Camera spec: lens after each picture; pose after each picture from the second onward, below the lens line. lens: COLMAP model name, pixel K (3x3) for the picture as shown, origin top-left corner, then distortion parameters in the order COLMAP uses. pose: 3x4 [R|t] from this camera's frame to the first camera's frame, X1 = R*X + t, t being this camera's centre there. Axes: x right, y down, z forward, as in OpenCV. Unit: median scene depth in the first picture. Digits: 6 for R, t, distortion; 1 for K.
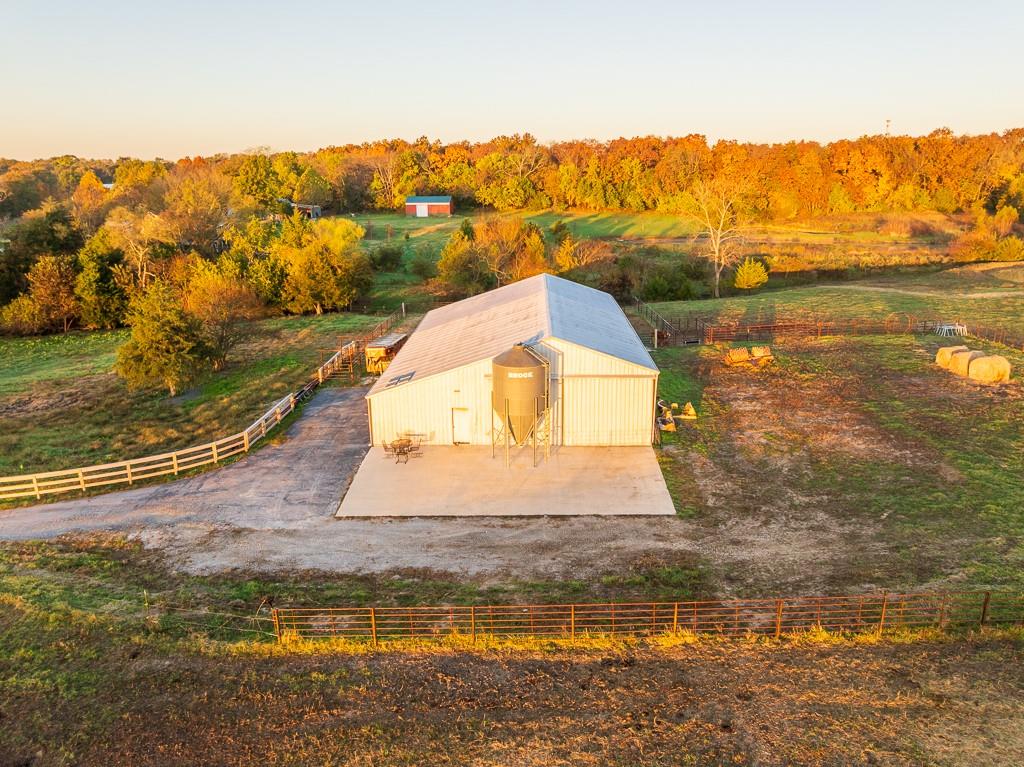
lens RADIAL K [[718.7, 0, 513.7], [0, 718.7, 384.0], [0, 0, 1]] dist [-0.035646, 0.000904]
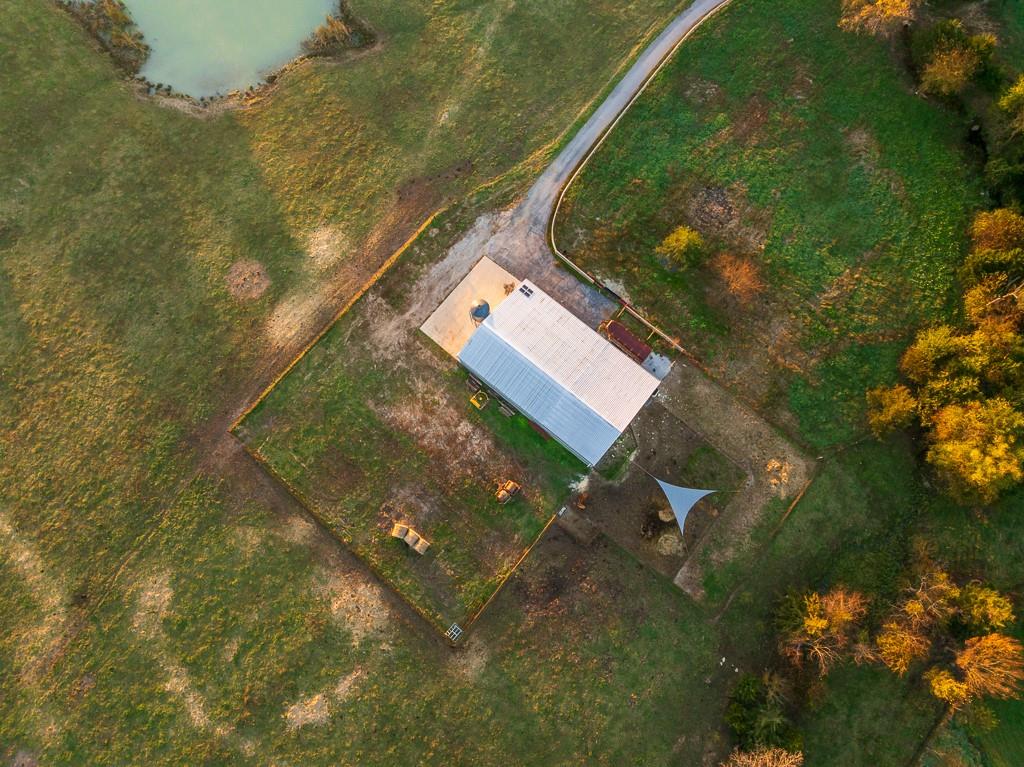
lens RADIAL K [[718.7, 0, 516.7], [0, 718.7, 382.7], [0, 0, 1]] dist [-0.035646, 0.000904]
pose [[-0.610477, 0.776604, -0.155574, 0.668934], [-0.222013, 0.020761, 0.974823, -3.207176], [0.760281, 0.629646, 0.159742, 0.959719]]
